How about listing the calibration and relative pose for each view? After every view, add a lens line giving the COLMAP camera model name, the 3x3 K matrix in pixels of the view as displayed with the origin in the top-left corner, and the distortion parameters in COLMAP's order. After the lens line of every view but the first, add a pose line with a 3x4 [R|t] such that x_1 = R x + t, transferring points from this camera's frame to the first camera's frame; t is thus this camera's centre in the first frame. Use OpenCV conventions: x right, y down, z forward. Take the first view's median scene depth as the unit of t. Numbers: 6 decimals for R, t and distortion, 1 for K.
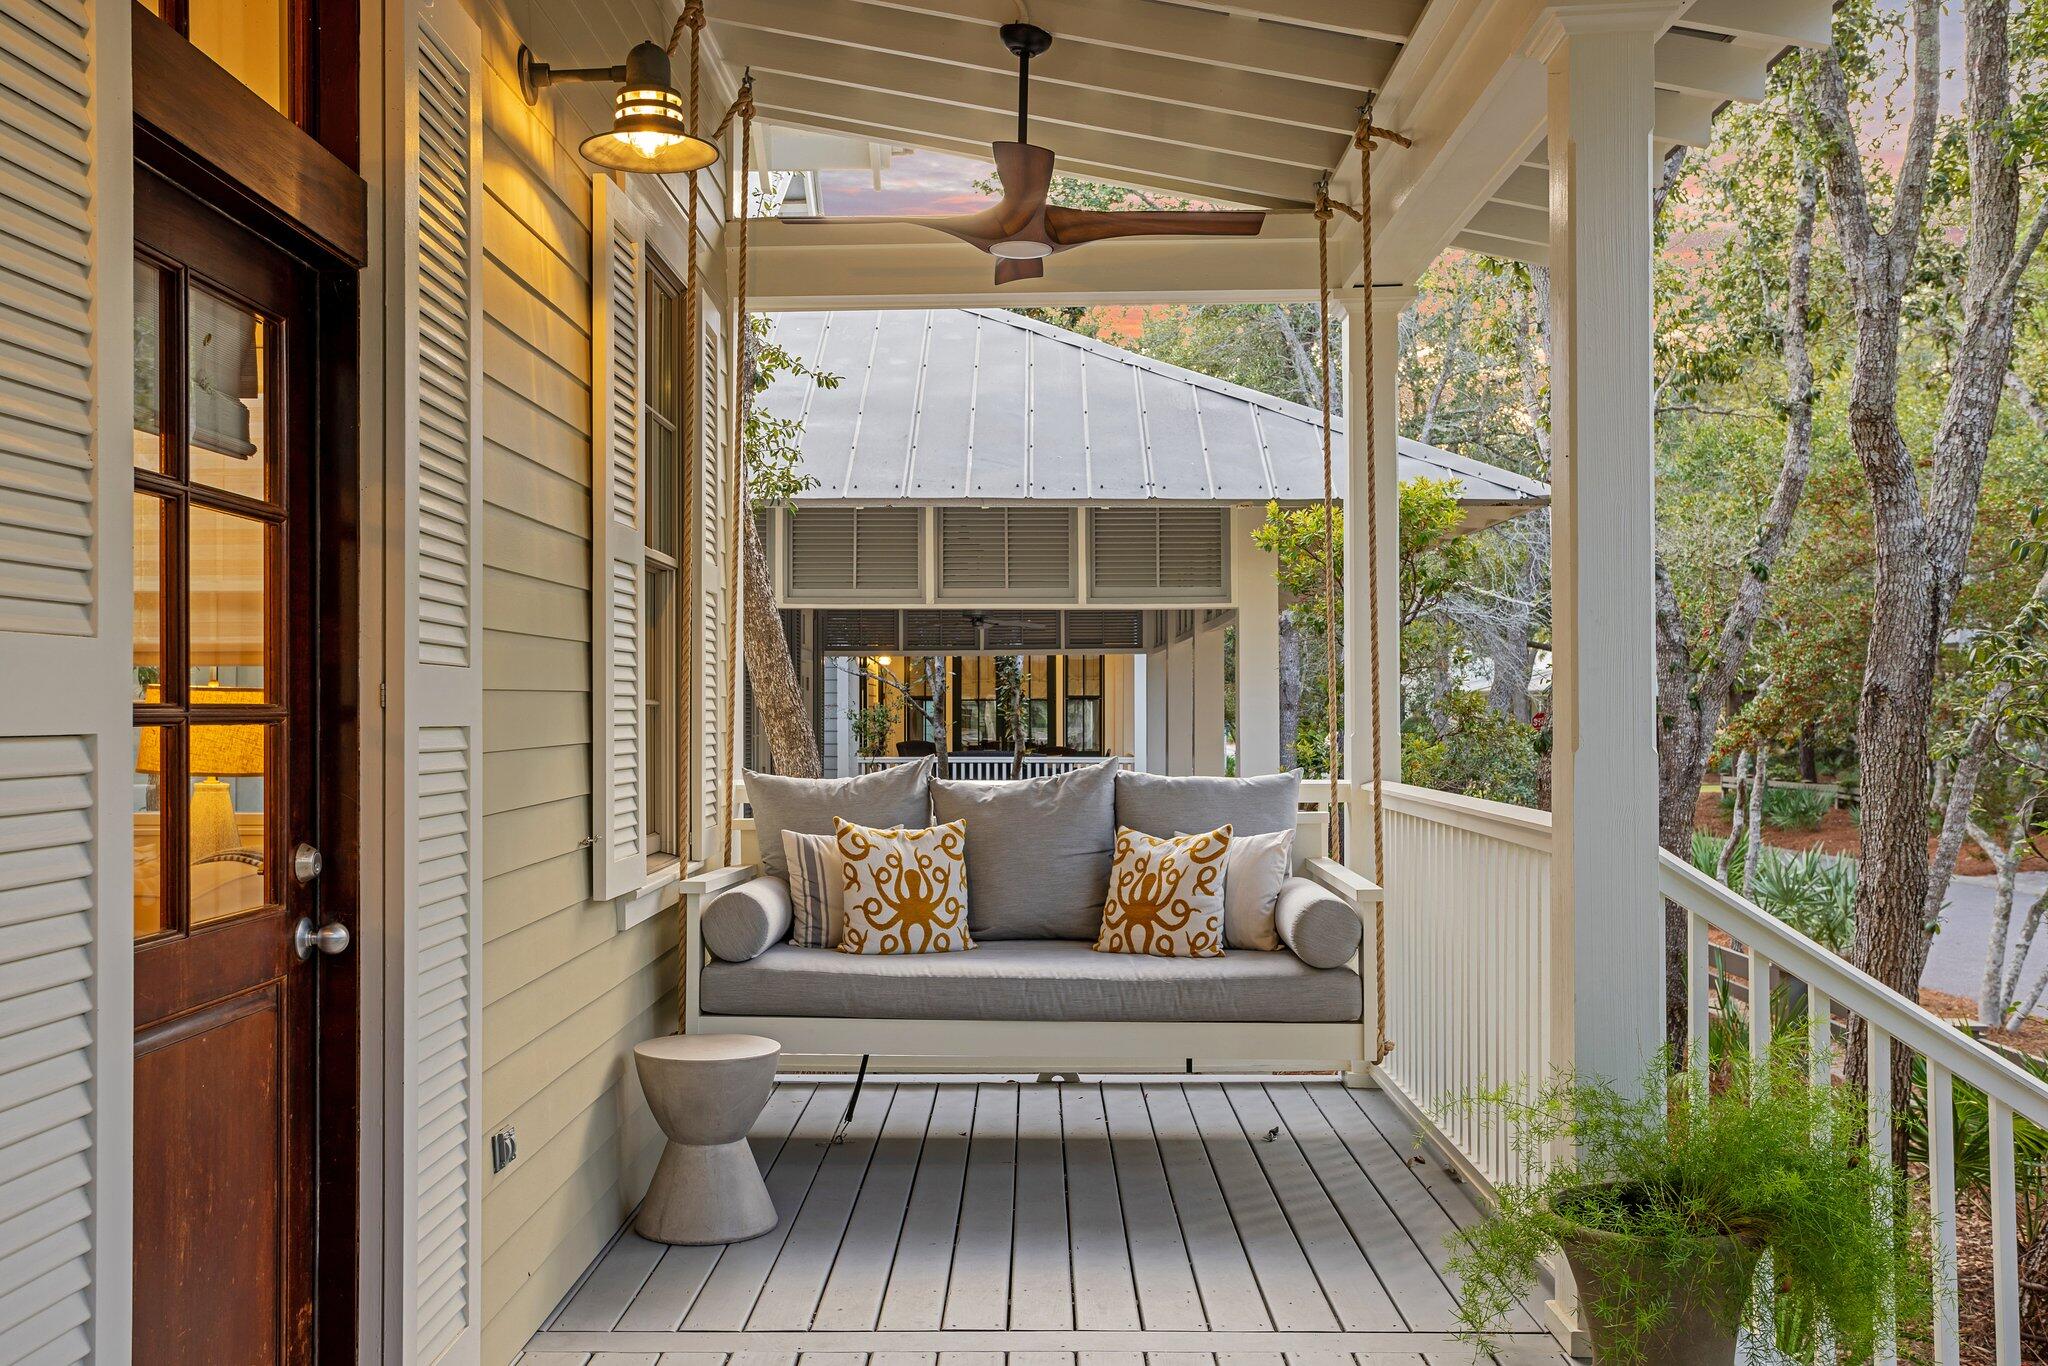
lens RADIAL K [[1594.5, 0, 1024.3], [0, 1594.5, 721.9], [0, 0, 1]] dist [-0.006452, 0.009169]
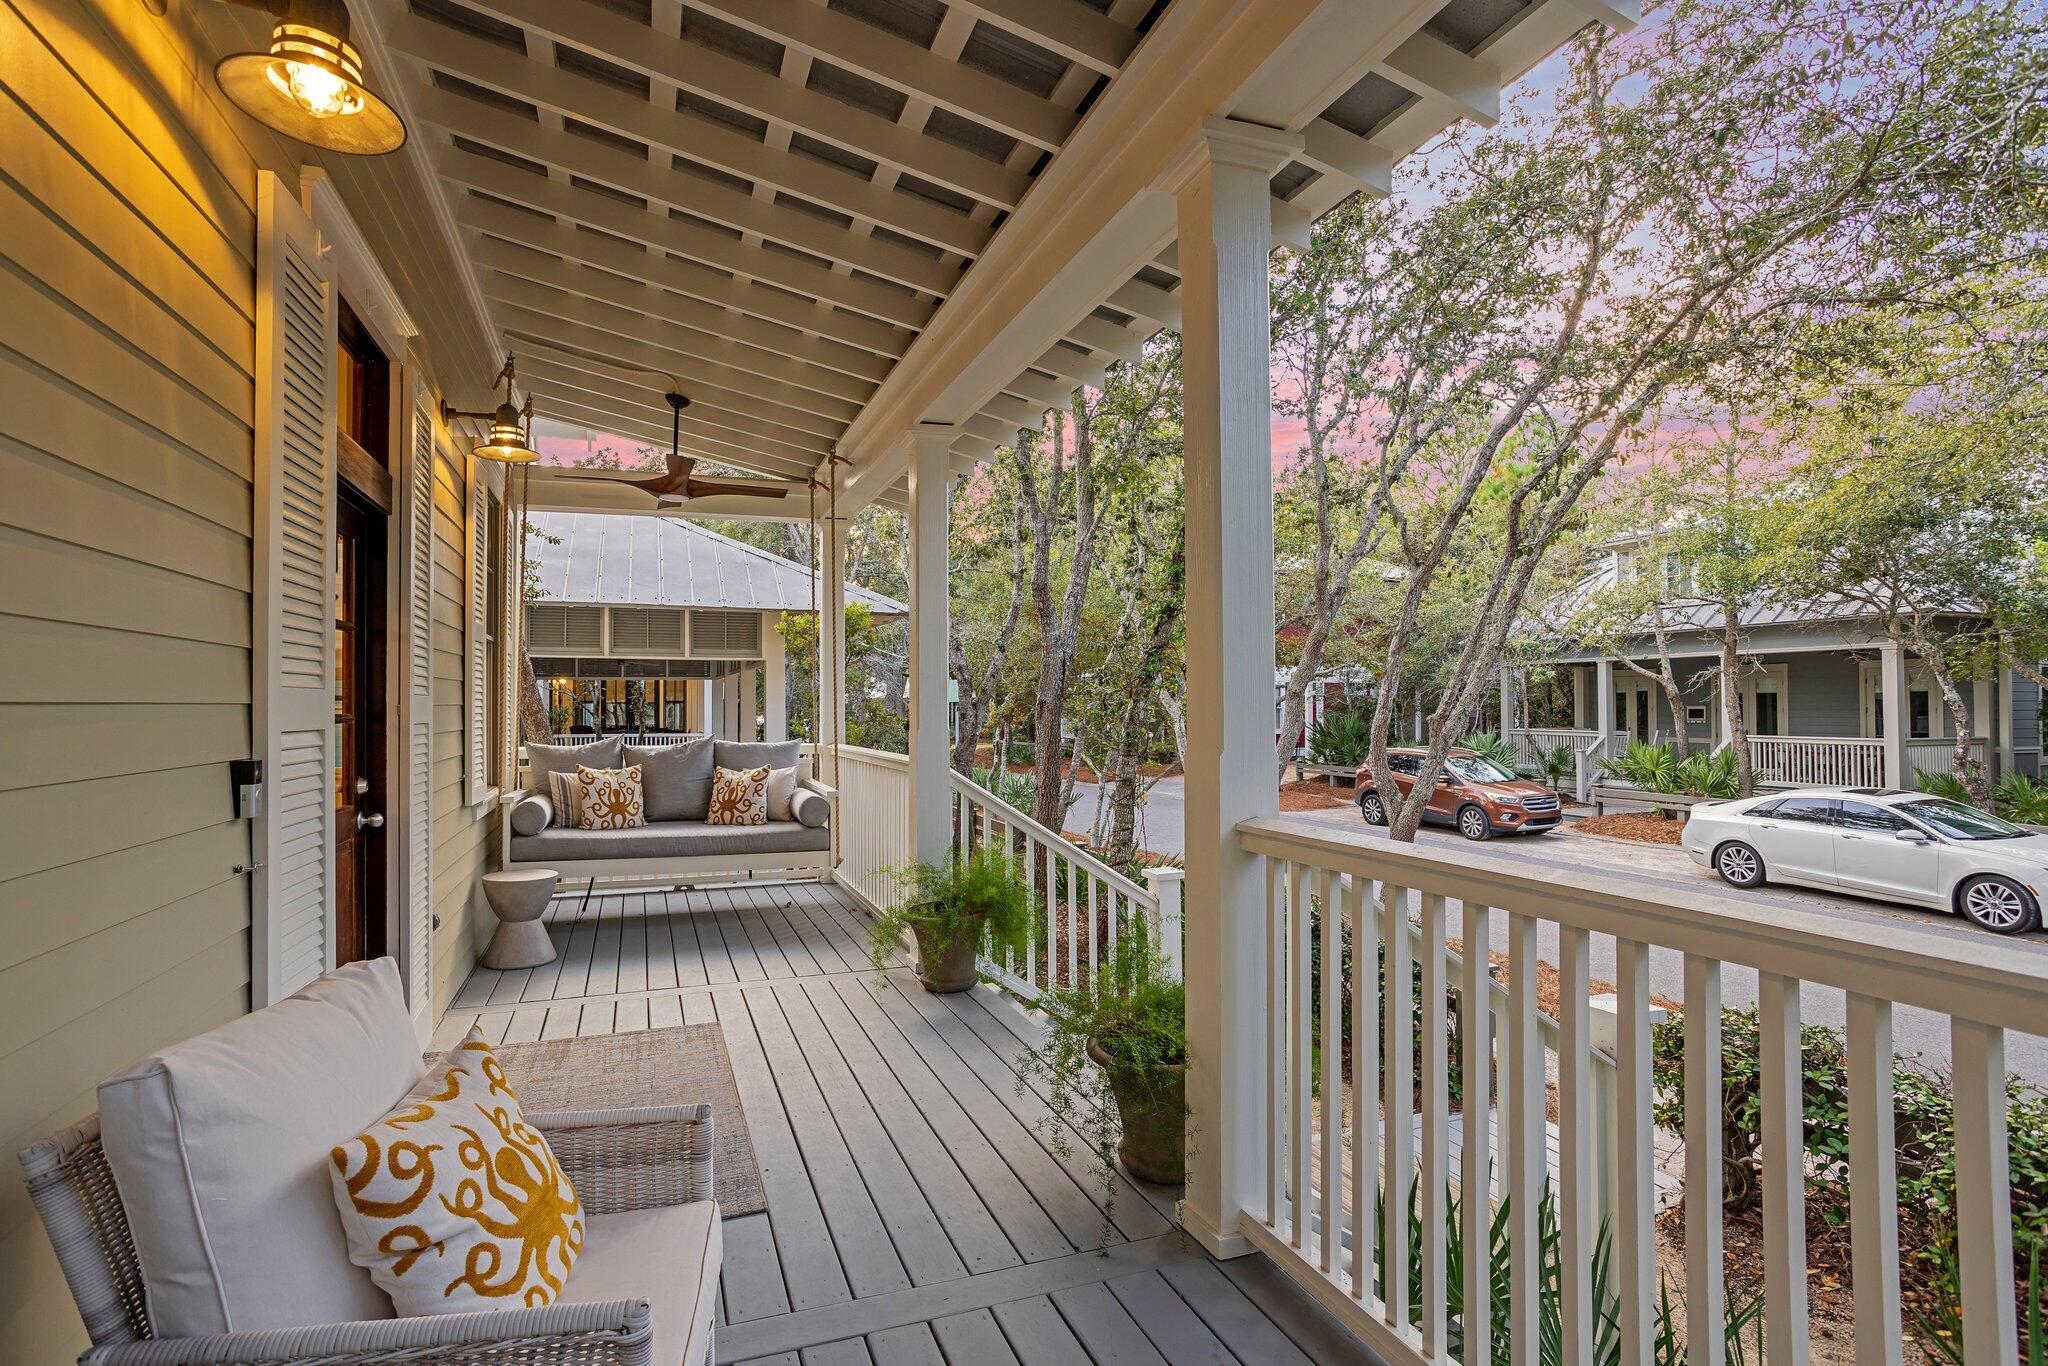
lens RADIAL K [[1043.5, 0, 1024.0], [0, 1043.5, 683.0], [0, 0, 1]] dist [-0.001028, 0.000193]
pose [[0.913691, 0.010106, 0.406284, -0.134994], [-0.000642, 0.999725, -0.023424, -0.013704], [-0.406410, 0.021142, 0.913446, -0.453625]]
